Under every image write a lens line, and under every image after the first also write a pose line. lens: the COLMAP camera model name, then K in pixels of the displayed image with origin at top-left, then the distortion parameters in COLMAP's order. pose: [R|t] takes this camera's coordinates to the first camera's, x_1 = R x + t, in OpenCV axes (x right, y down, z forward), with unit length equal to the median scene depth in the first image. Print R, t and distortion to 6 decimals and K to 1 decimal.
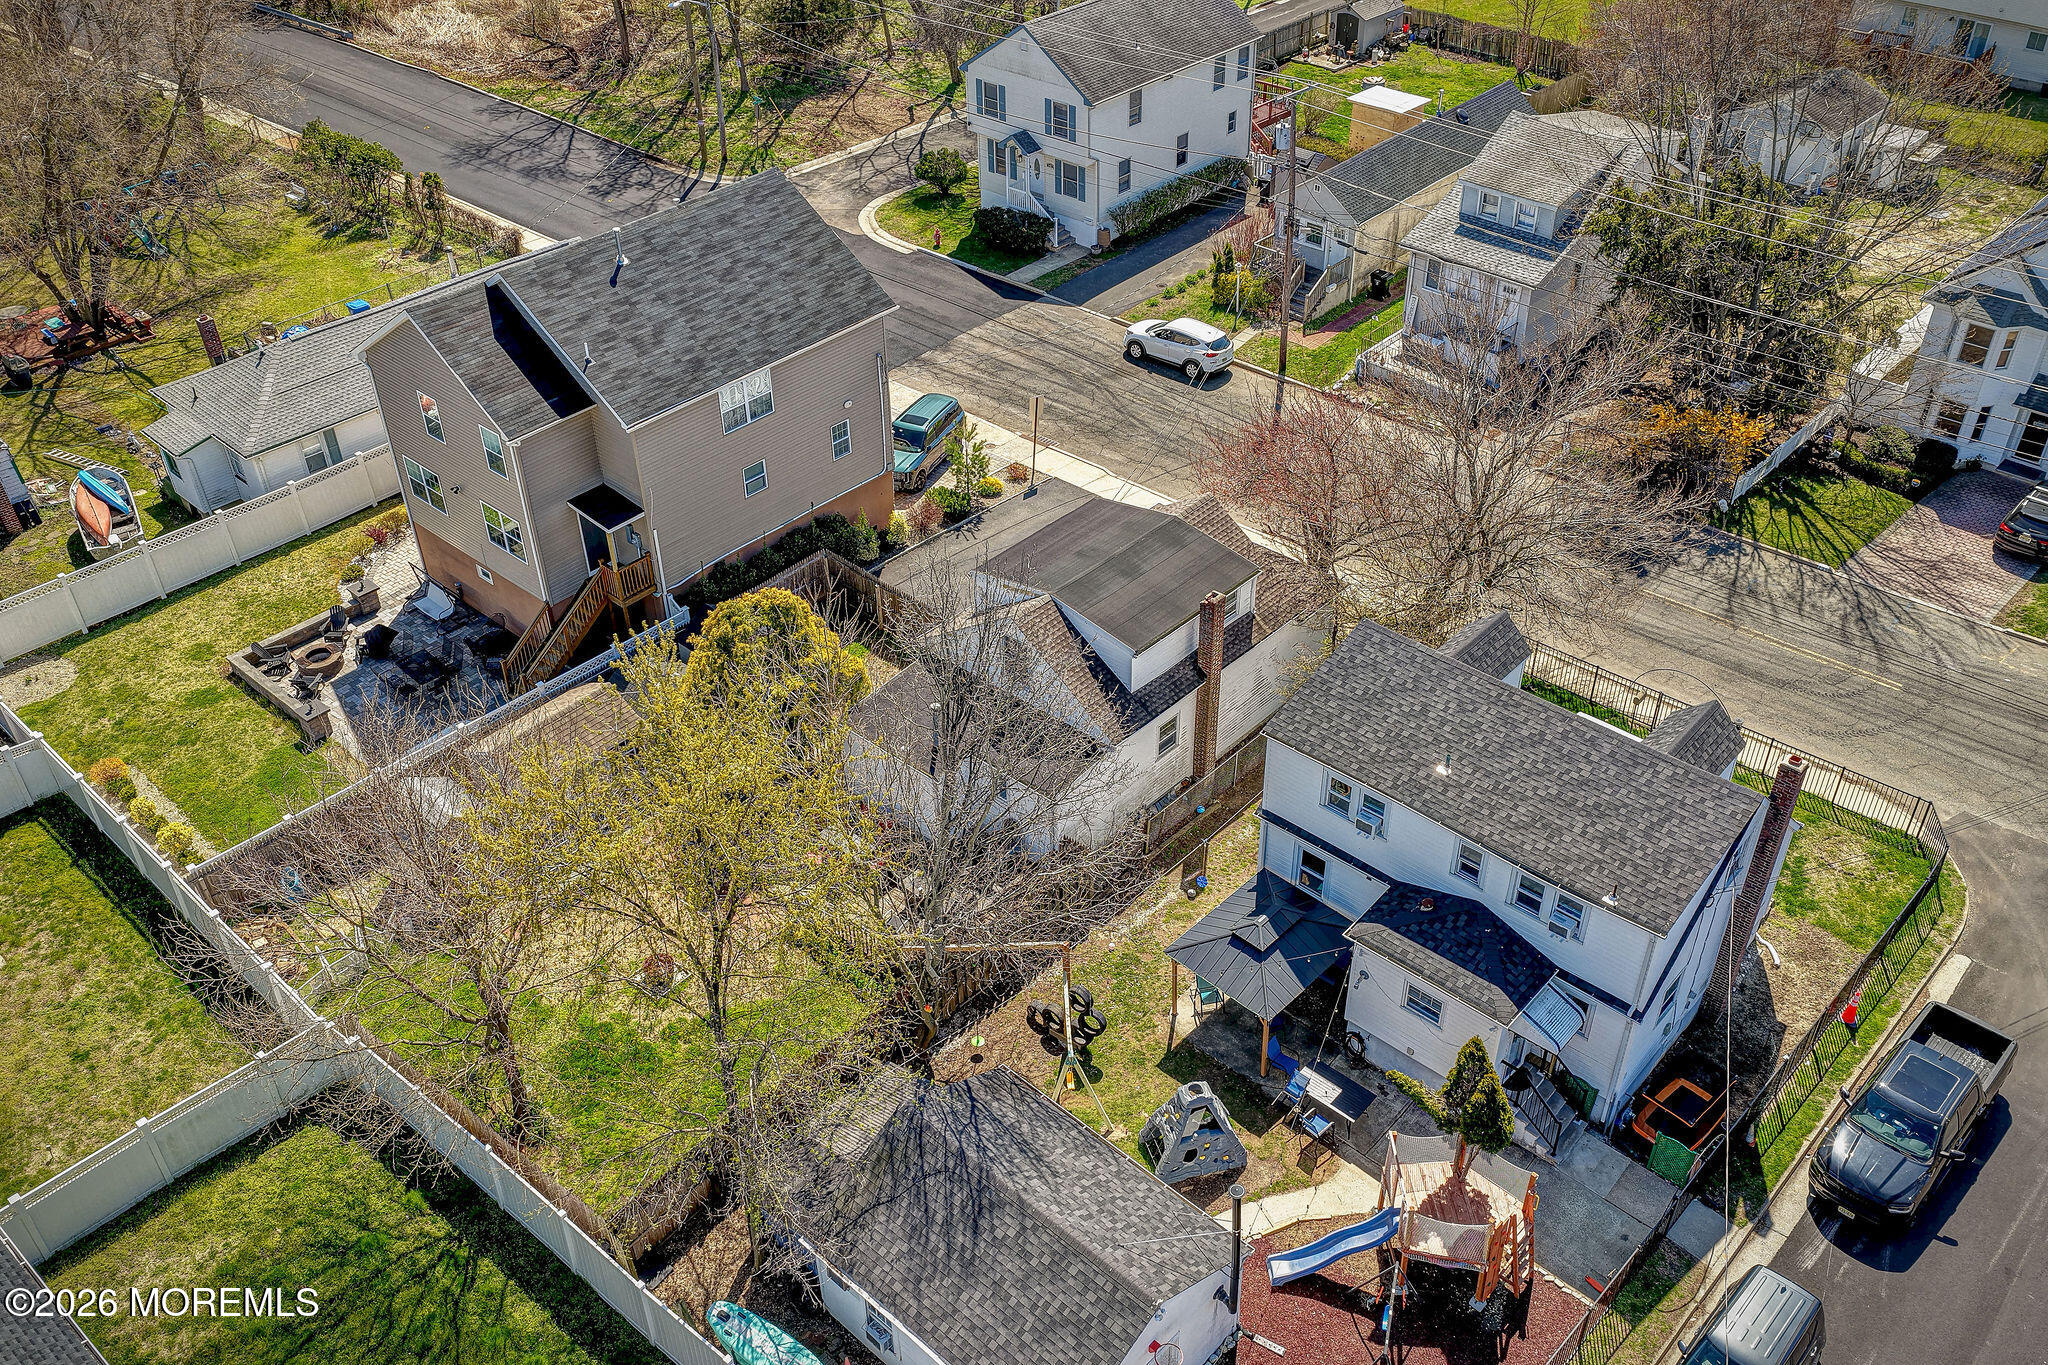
lens RADIAL K [[1681.9, 0, 1024.0], [0, 1681.9, 682.5], [0, 0, 1]] dist [-0.015323, 0.097572]
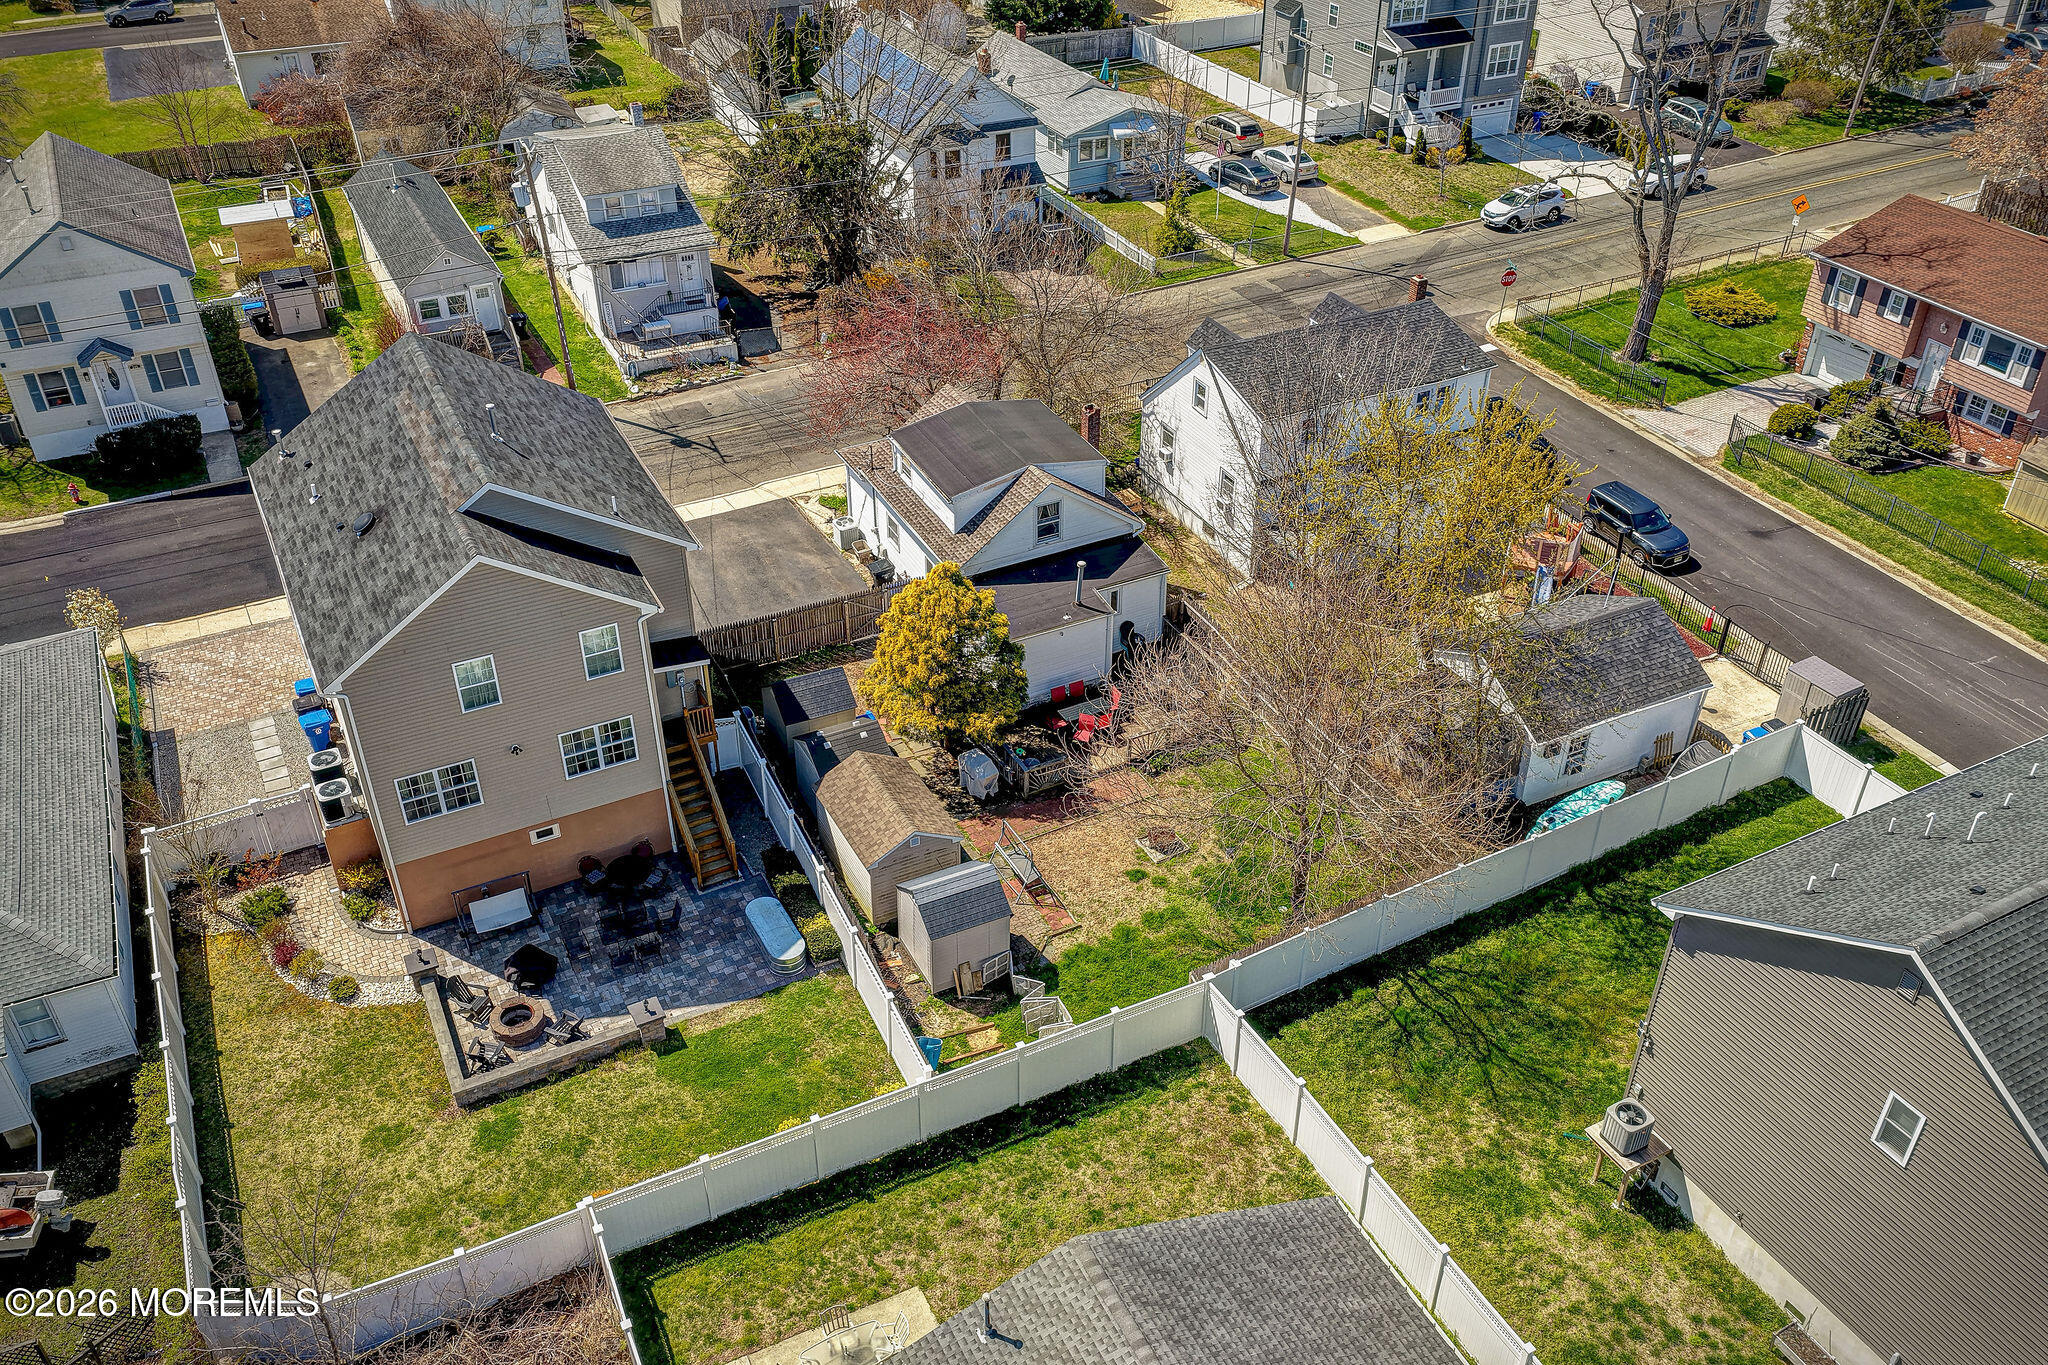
lens RADIAL K [[1697.4, 0, 998.9], [0, 1697.4, 719.6], [0, 0, 1]] dist [-0.010565, 0.086856]
pose [[0.362211, -0.528177, 0.768005, -0.692729], [0.565236, 0.779633, 0.269594, -0.169128], [-0.741156, 0.336454, 0.580936, 0.235209]]
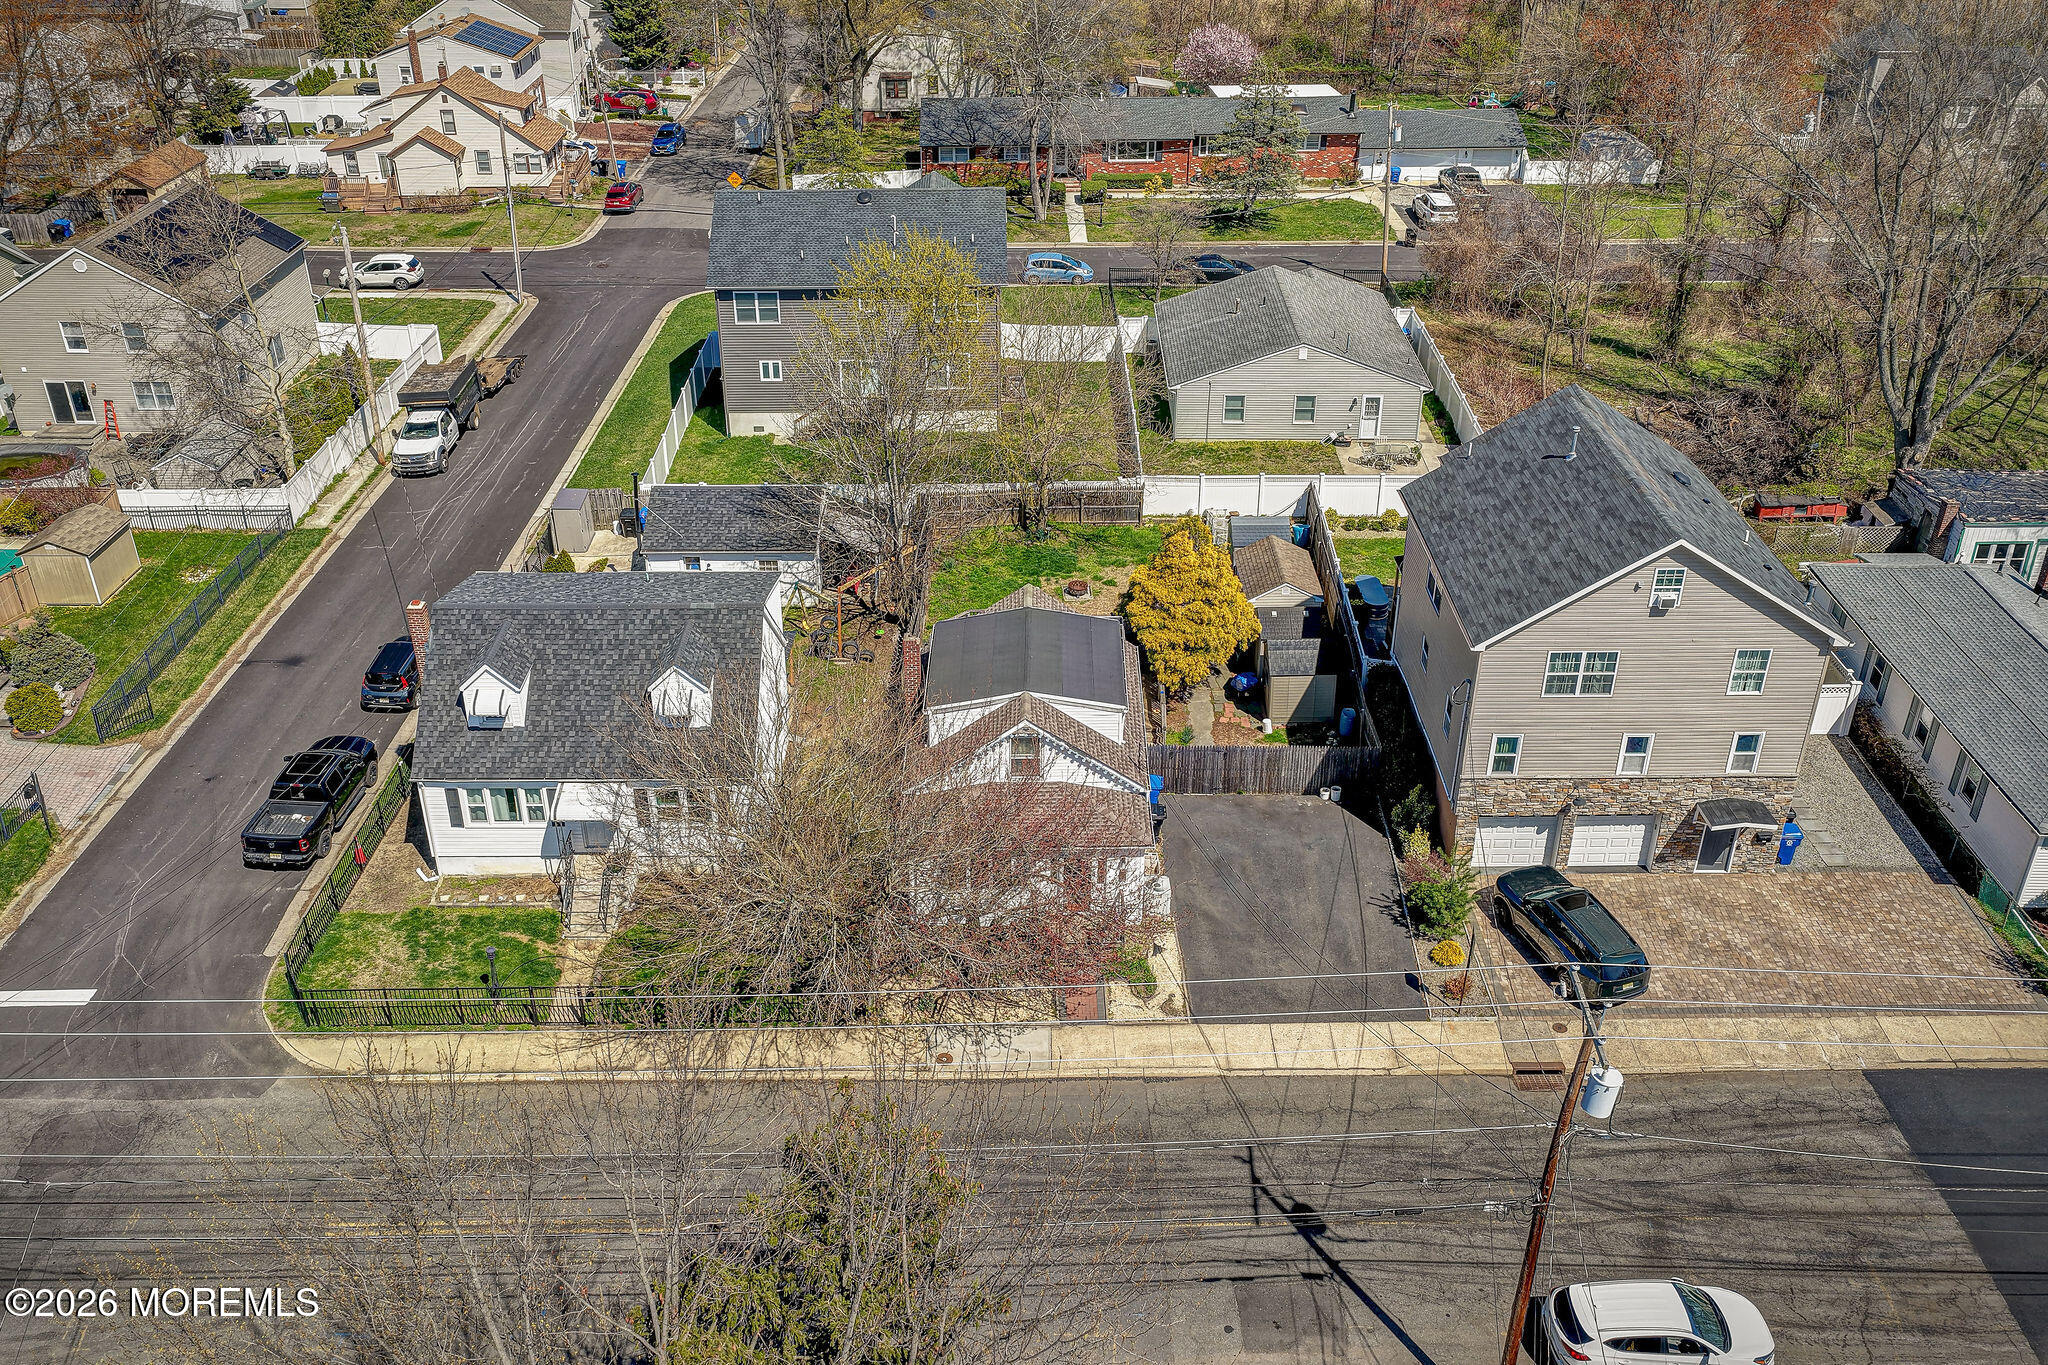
lens RADIAL K [[1681.9, 0, 1024.0], [0, 1681.9, 682.5], [0, 0, 1]] dist [-0.015323, 0.097572]
pose [[-0.733359, 0.364737, -0.573717, 0.476812], [-0.402655, 0.446926, 0.798828, -0.648096], [0.547772, 0.816838, -0.180894, 0.830088]]
